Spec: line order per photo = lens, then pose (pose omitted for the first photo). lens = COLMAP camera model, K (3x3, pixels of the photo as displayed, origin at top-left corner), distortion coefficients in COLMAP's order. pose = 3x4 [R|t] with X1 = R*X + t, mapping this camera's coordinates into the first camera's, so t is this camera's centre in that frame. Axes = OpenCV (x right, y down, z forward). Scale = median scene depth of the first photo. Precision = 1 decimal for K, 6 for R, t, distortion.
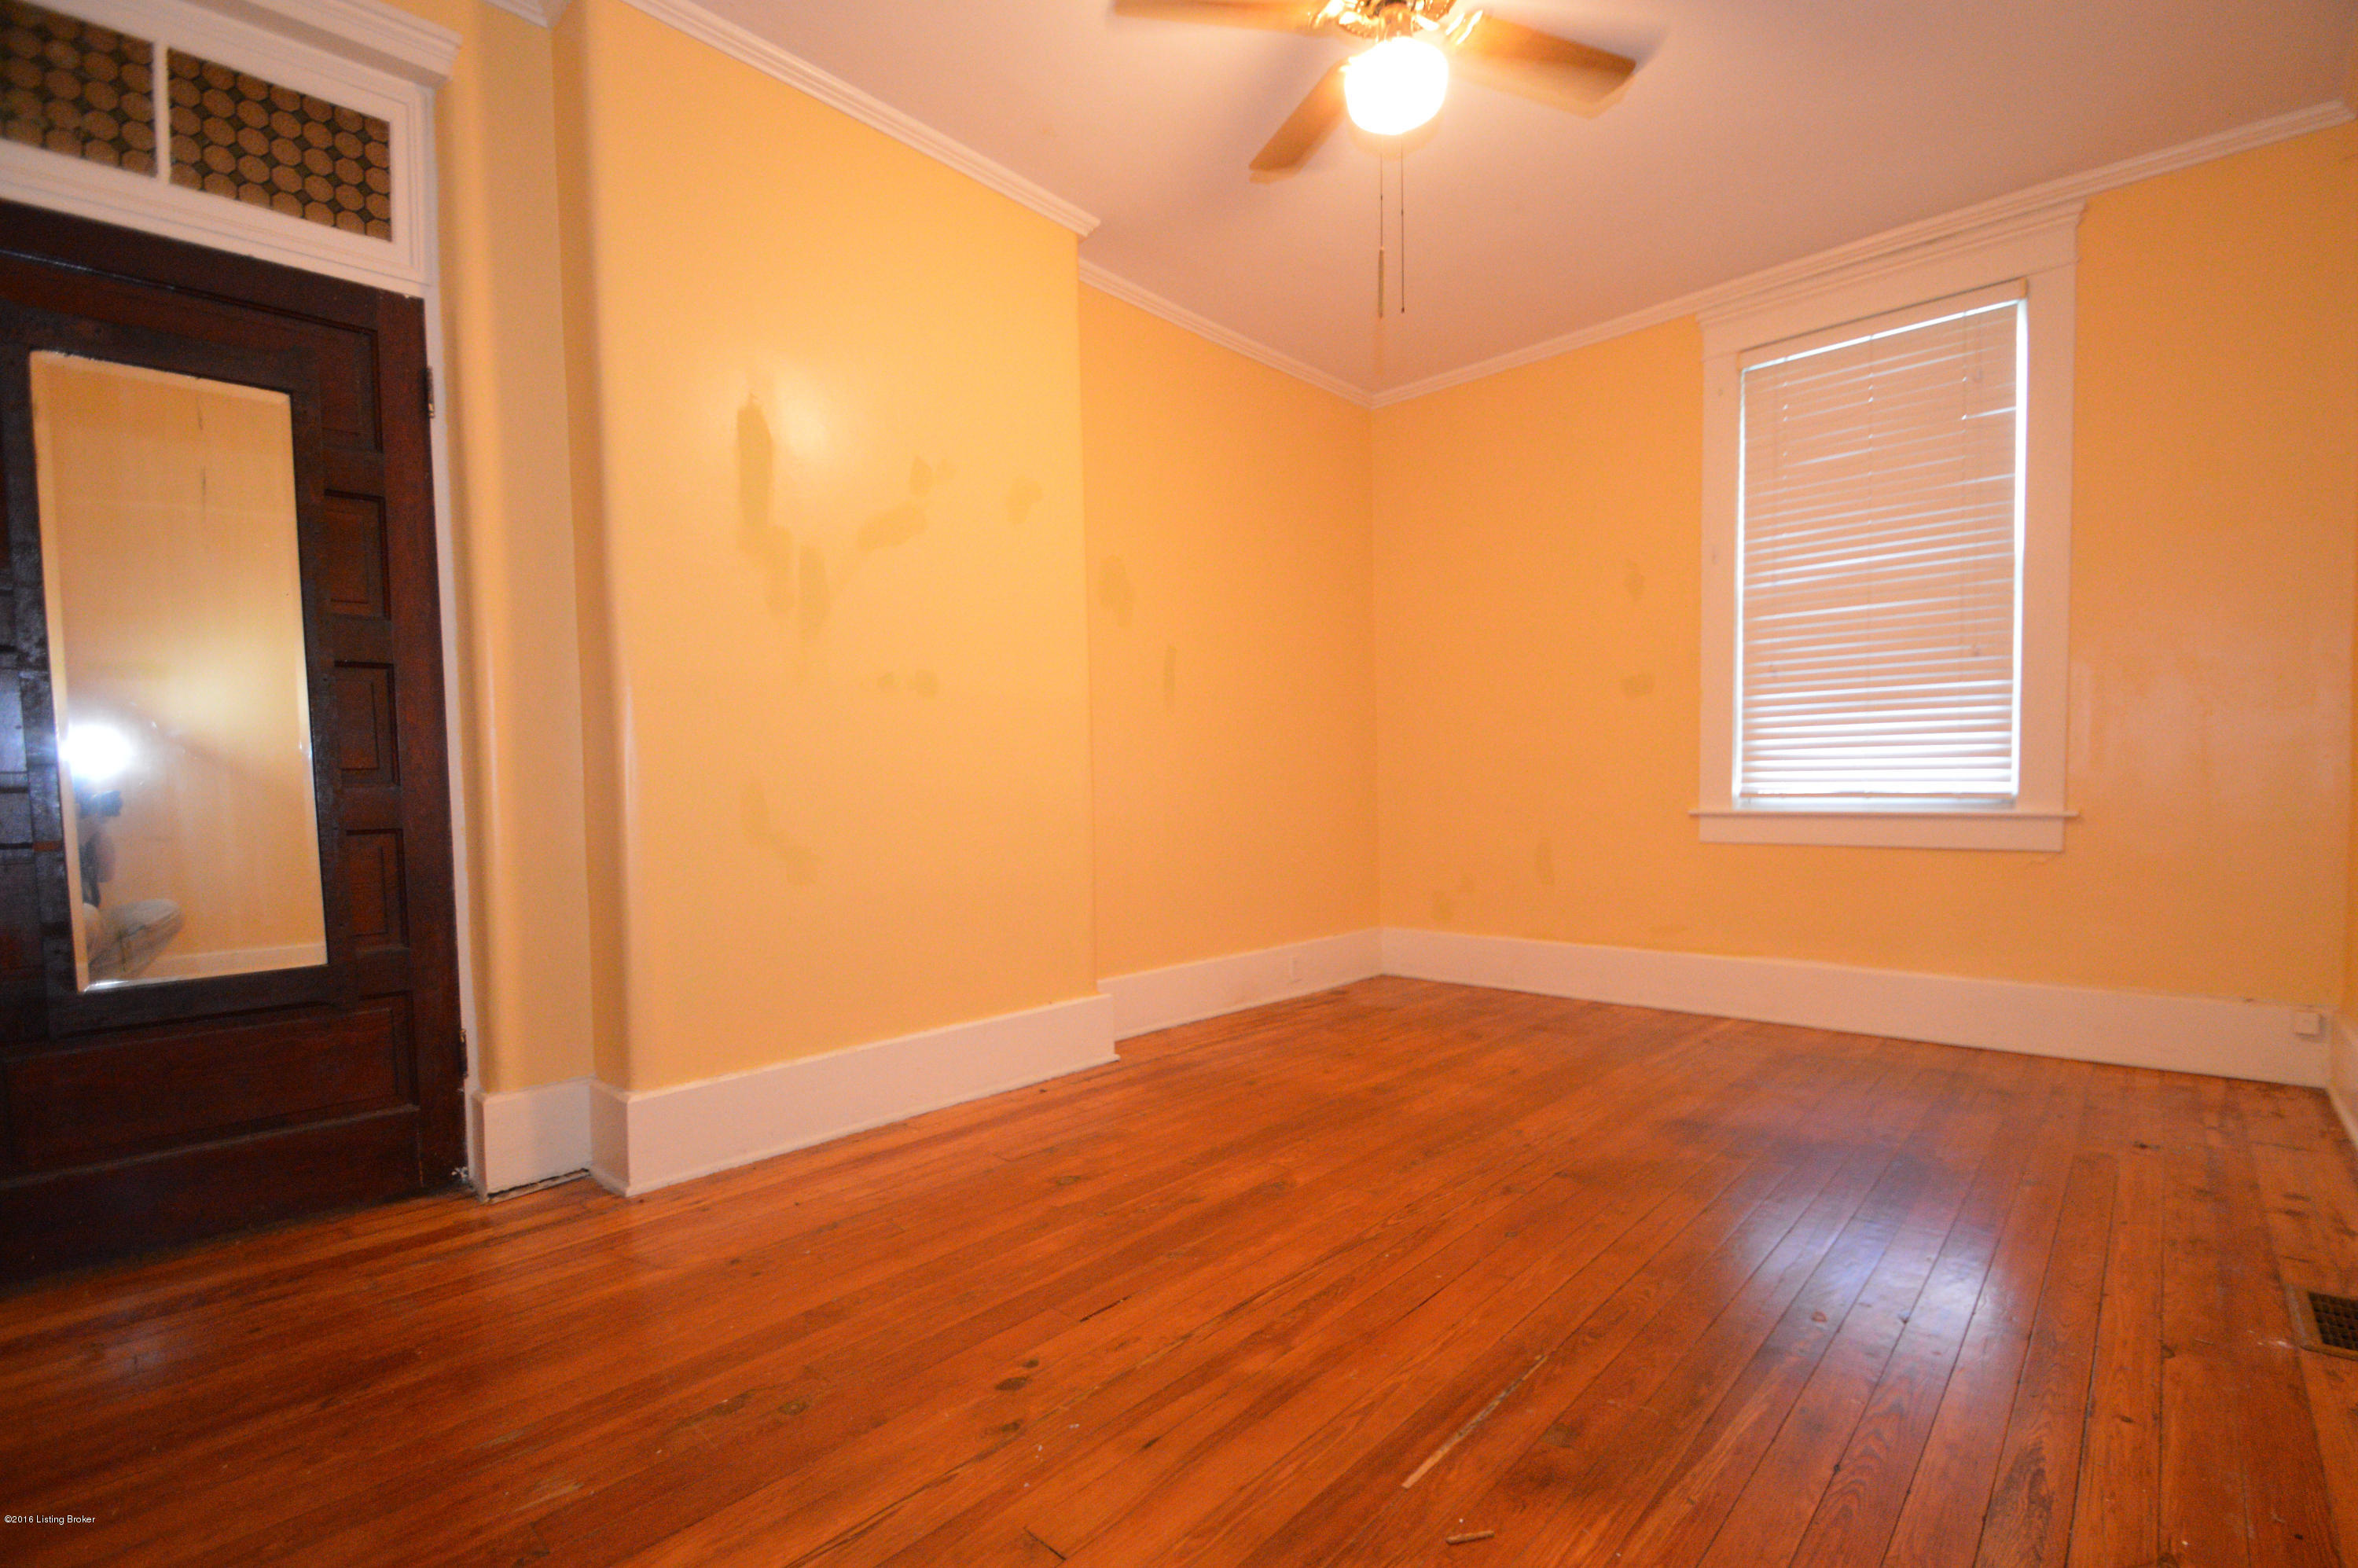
lens RADIAL K [[1066.9, 0, 1179.0], [0, 1066.9, 784.0], [0, 0, 1]] dist [-0.001385, -0.000930]
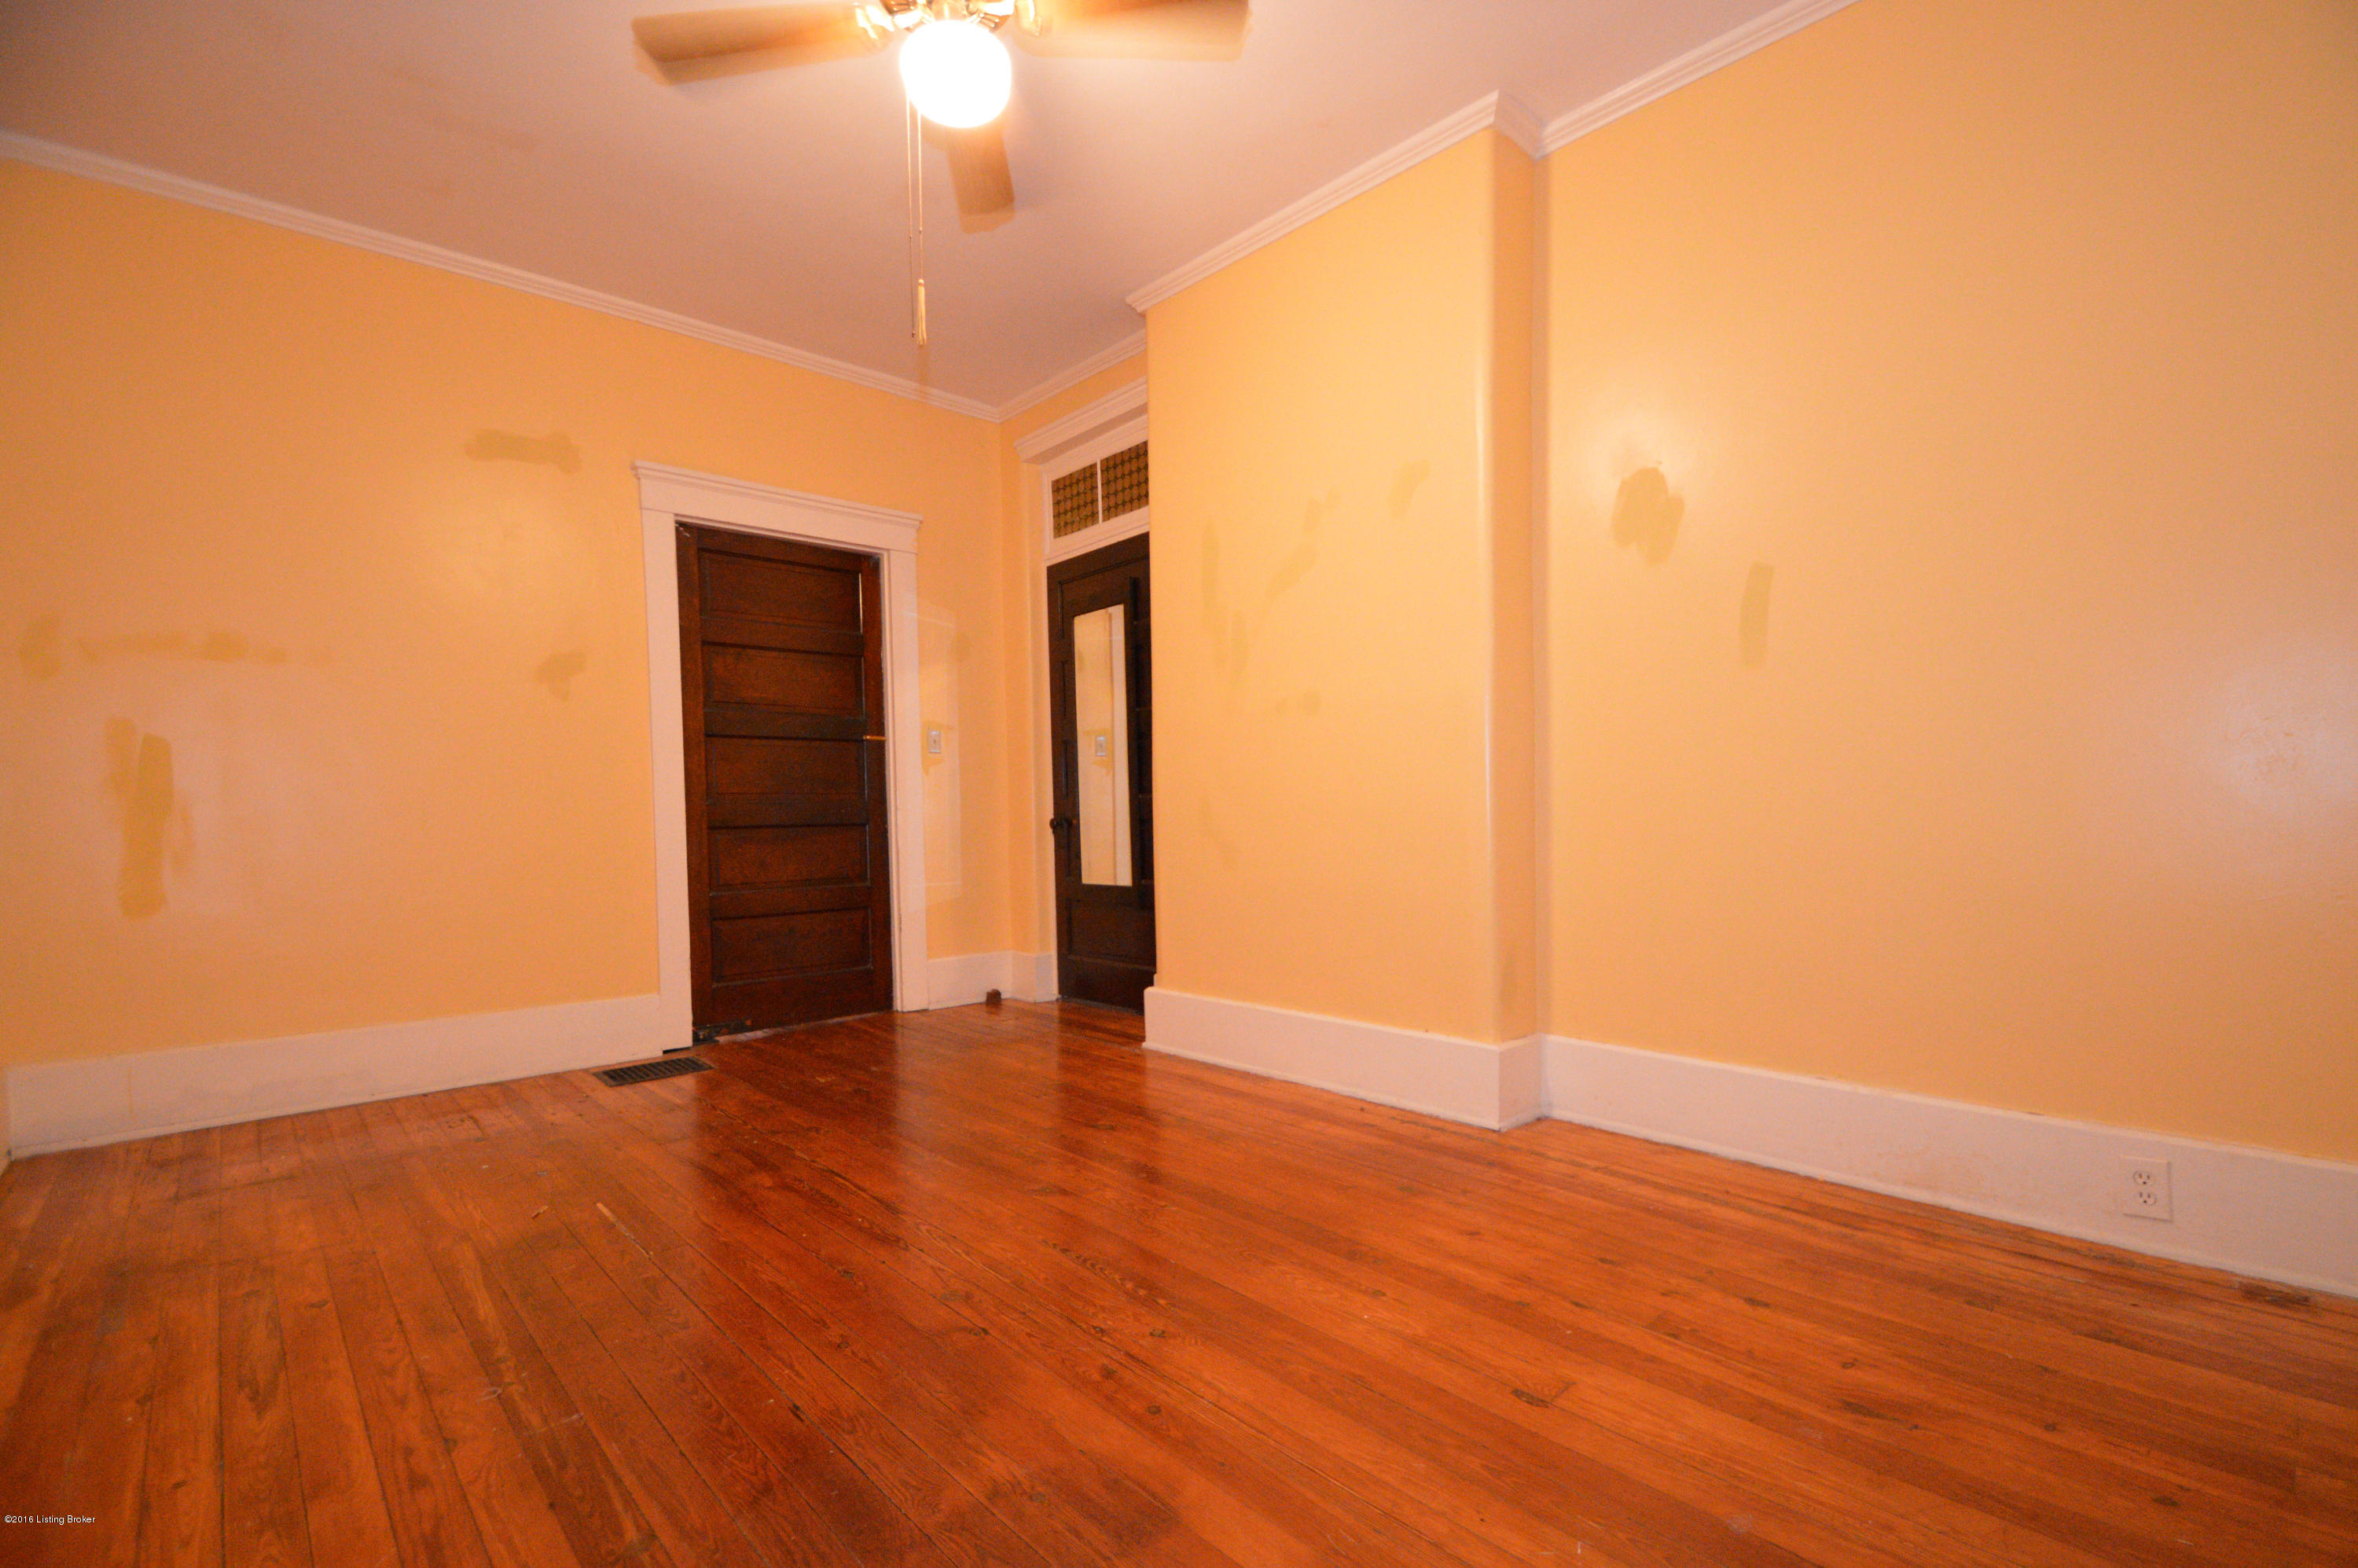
lens RADIAL K [[1004.1, 0, 1179.0], [0, 1004.1, 784.0], [0, 0, 1]] dist [0.003467, 0.000321]
pose [[-0.056536, -0.000034, -0.998401, 0.875051], [0.027920, 0.999609, -0.001615, -0.012198], [0.998010, -0.027967, -0.056513, 0.985824]]
